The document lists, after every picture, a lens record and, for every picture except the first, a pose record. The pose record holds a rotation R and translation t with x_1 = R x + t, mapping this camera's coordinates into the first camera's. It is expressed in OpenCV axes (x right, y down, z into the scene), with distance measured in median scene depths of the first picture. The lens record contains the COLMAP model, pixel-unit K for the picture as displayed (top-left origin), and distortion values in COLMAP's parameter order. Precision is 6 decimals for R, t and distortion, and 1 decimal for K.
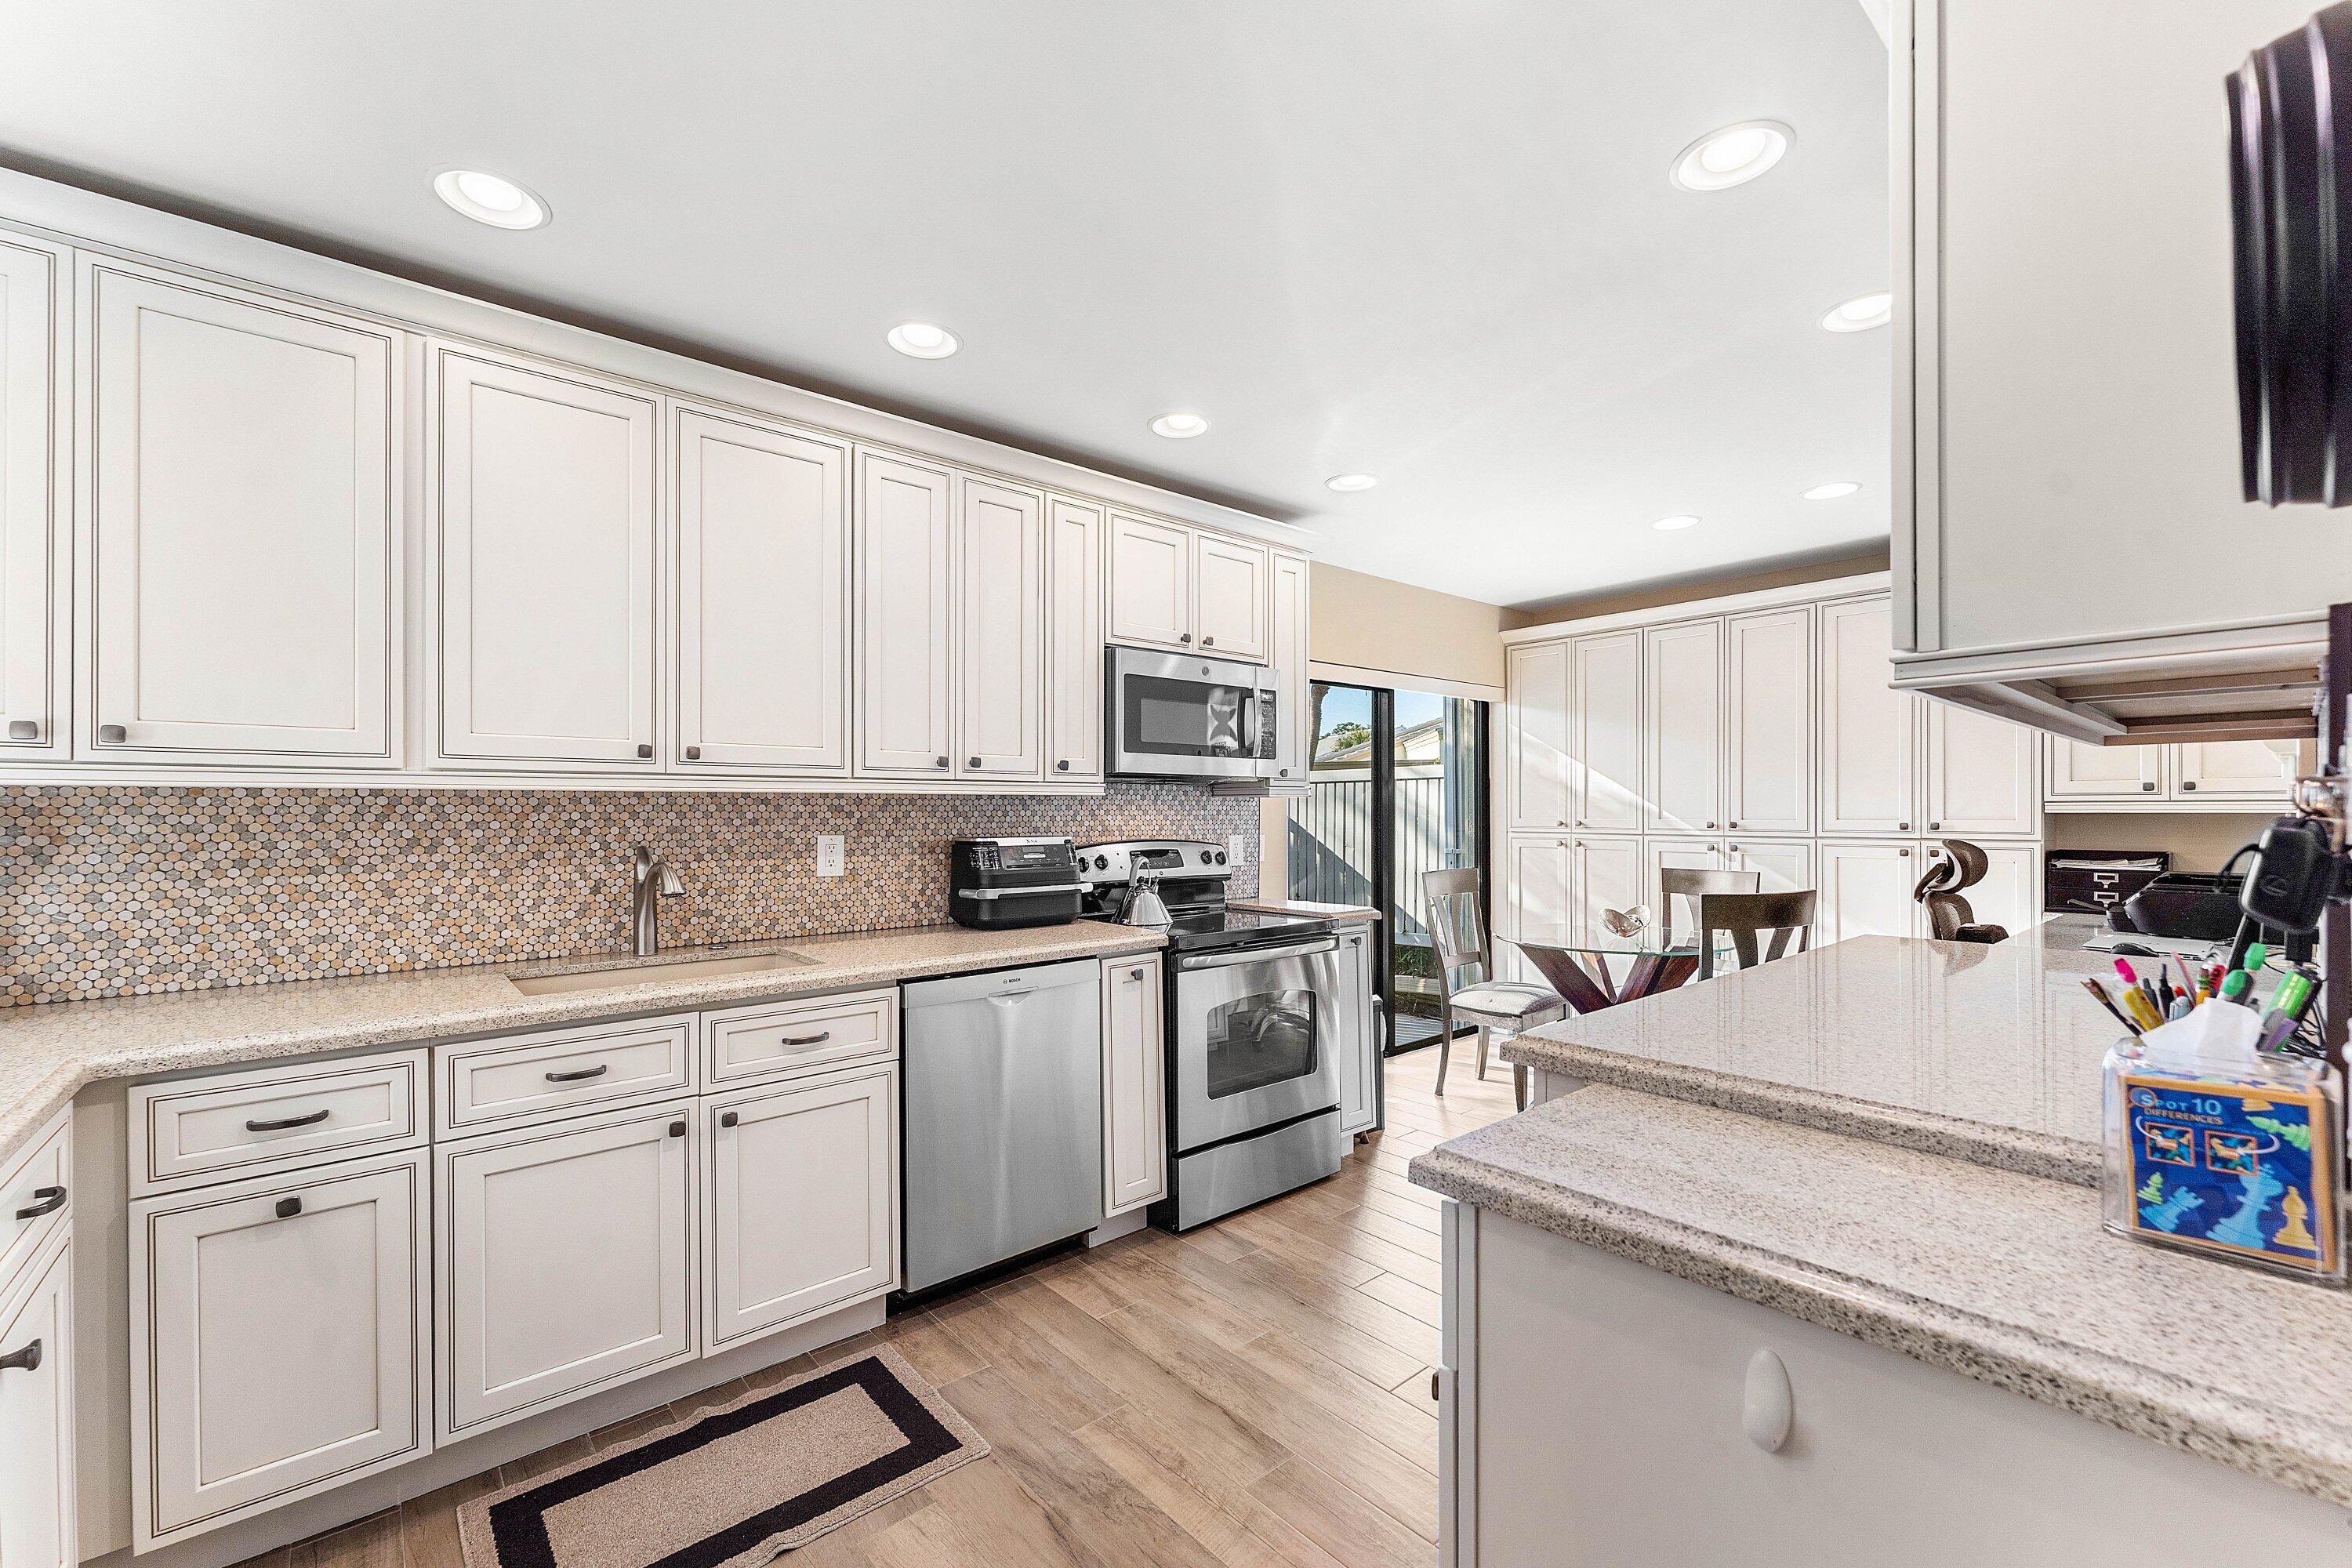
lens RADIAL K [[964.8, 0, 1177.3], [0, 964.8, 800.5], [0, 0, 1]] dist [0.000894, -0.000371]
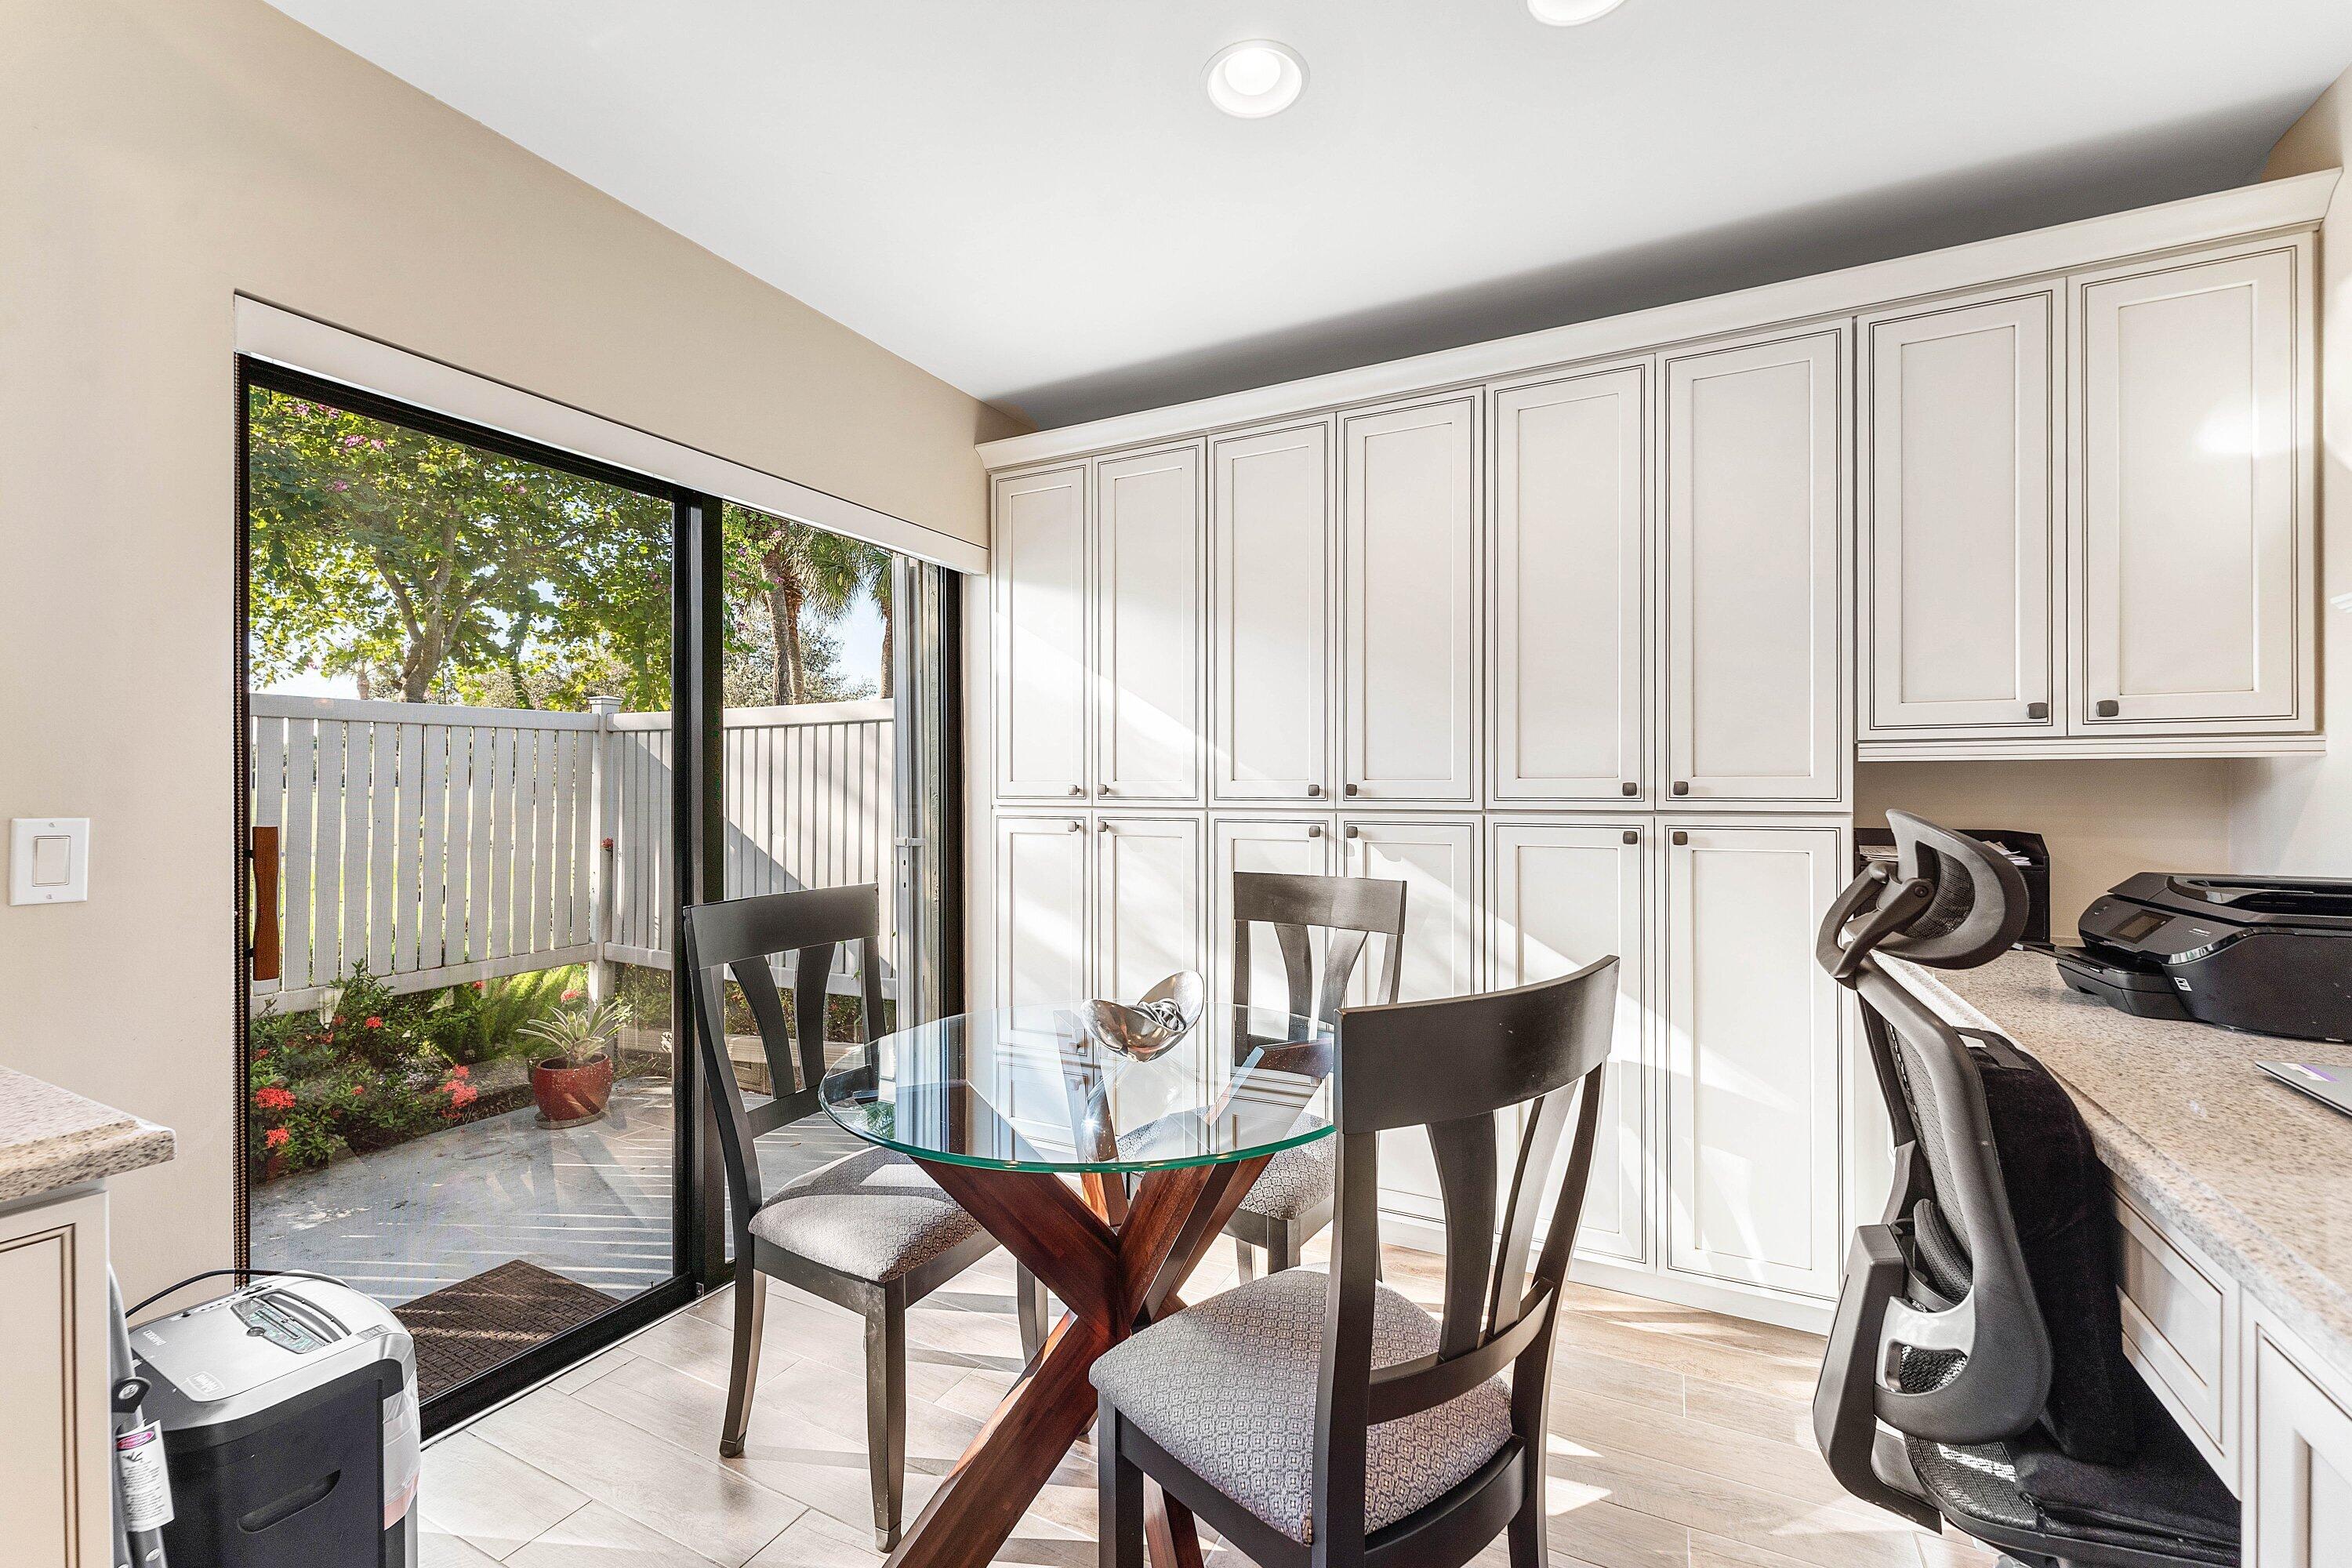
lens RADIAL K [[964.8, 0, 1176.9], [0, 964.8, 779.3], [0, 0, 1]] dist [0.000894, -0.000371]
pose [[0.922368, 0.007610, 0.386238, 0.254076], [-0.007368, 0.999971, -0.002106, 0.020206], [-0.386243, -0.000903, 0.922397, 0.494696]]
